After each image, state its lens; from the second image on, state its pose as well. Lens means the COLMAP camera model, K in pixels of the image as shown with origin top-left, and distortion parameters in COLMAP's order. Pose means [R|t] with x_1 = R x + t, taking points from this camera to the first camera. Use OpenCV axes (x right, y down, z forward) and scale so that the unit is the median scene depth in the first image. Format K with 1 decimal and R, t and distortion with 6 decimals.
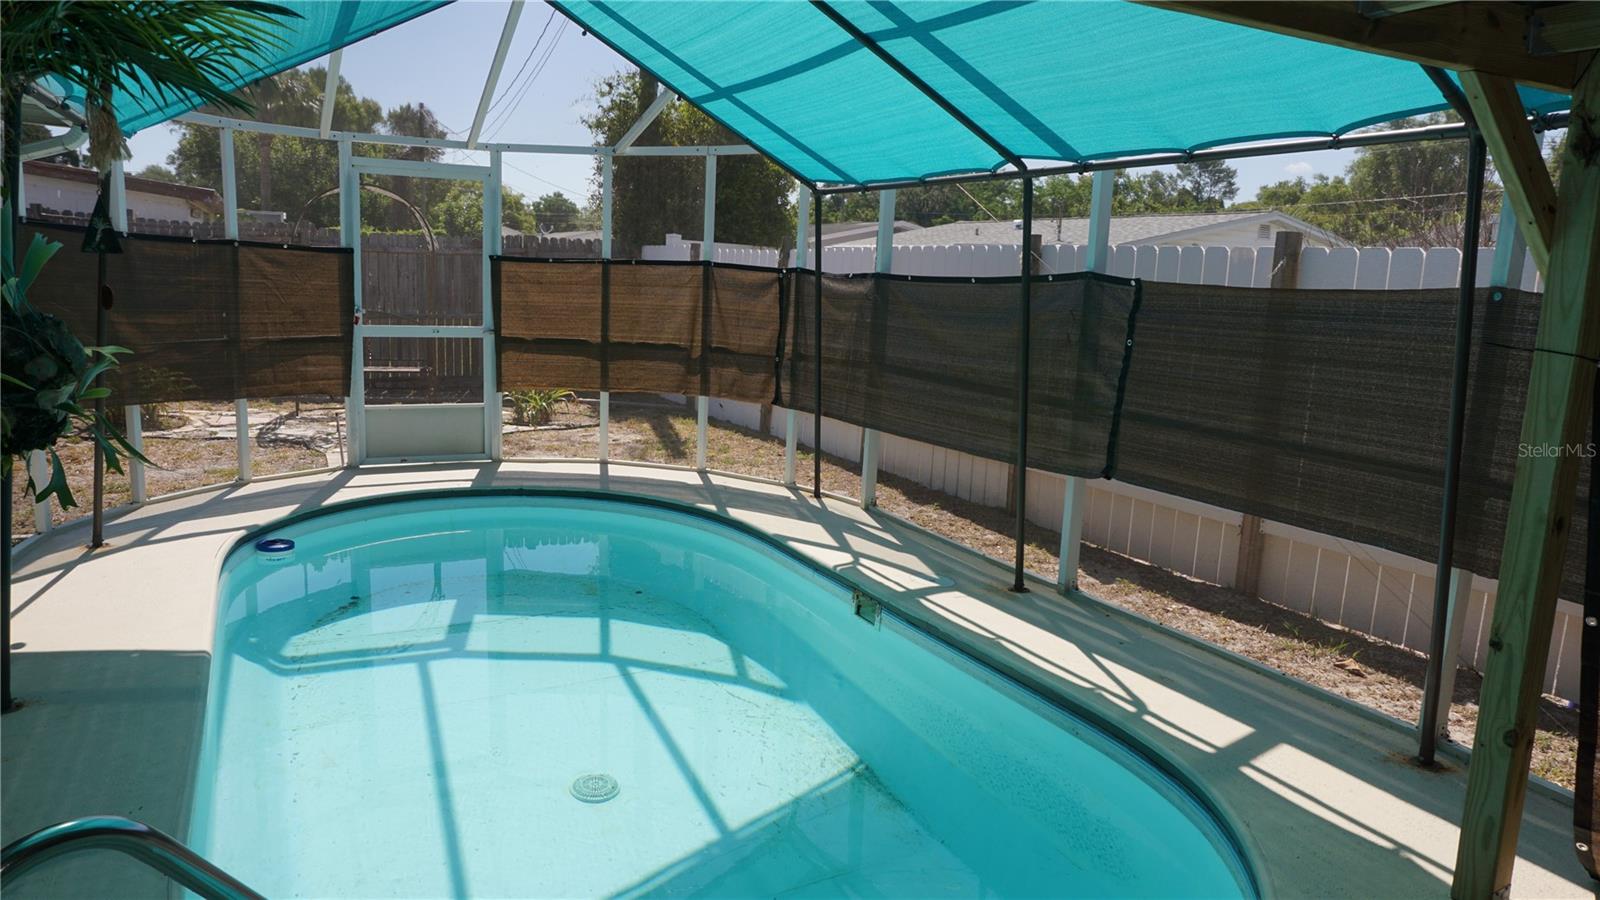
lens RADIAL K [[1065.9, 0, 800.3], [0, 1065.9, 466.7], [0, 0, 1]] dist [-0.055568, 0.034815]
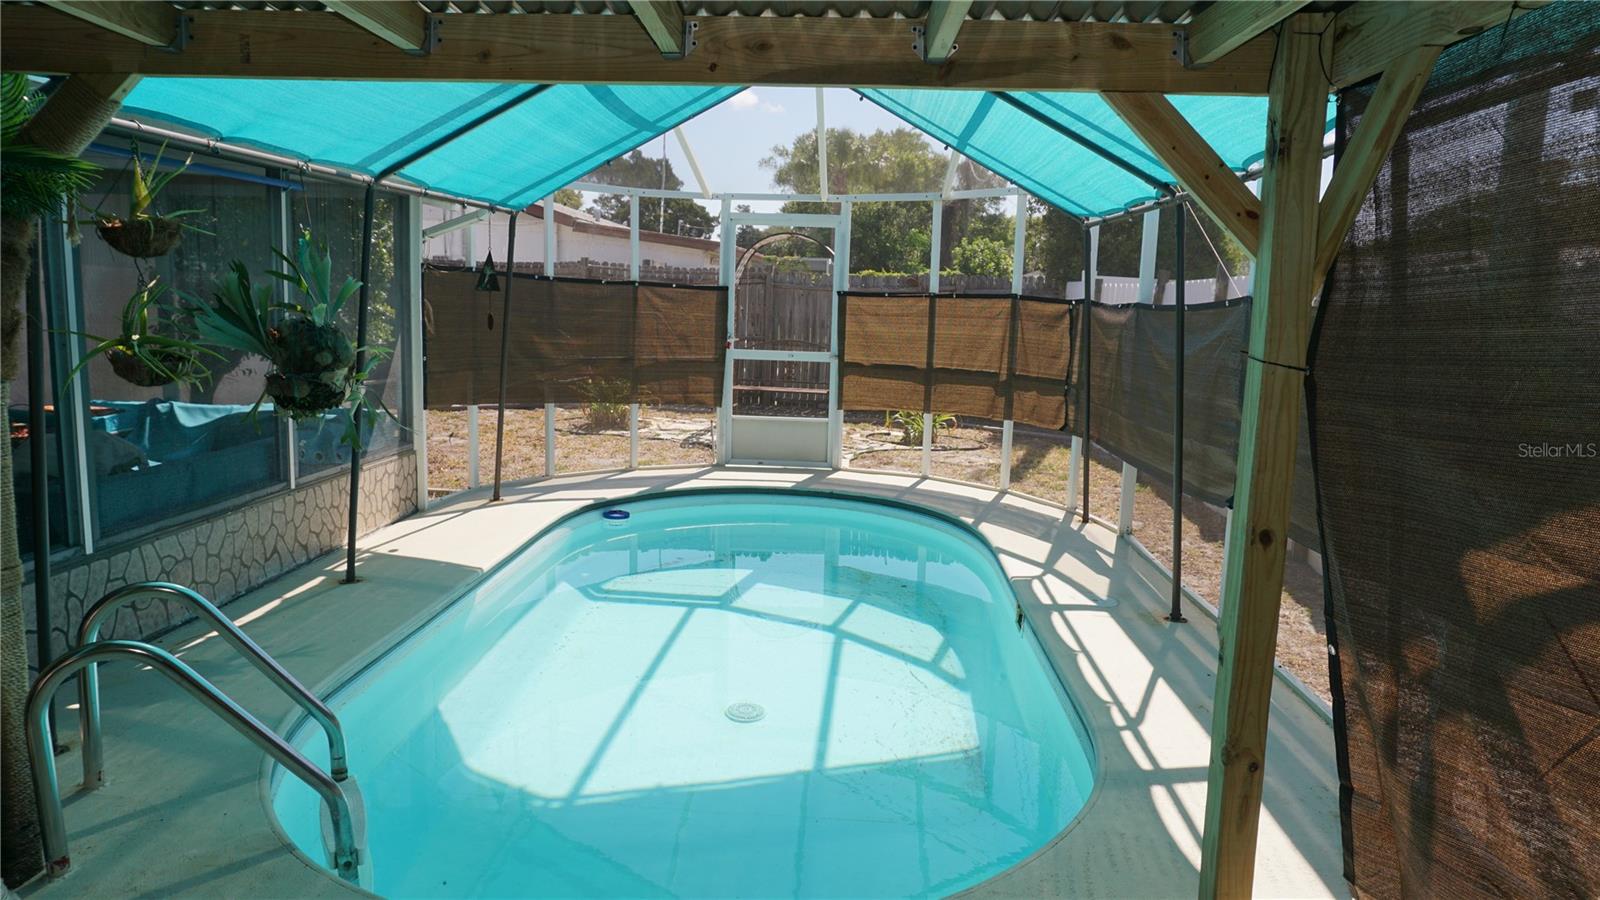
lens RADIAL K [[1065.9, 0, 800.3], [0, 1065.9, 466.7], [0, 0, 1]] dist [-0.055568, 0.034815]
pose [[0.864236, 0.064941, -0.498878, 0.279828], [-0.083822, 0.996360, -0.015509, 0.013957], [0.496055, 0.055220, 0.866534, -0.019473]]
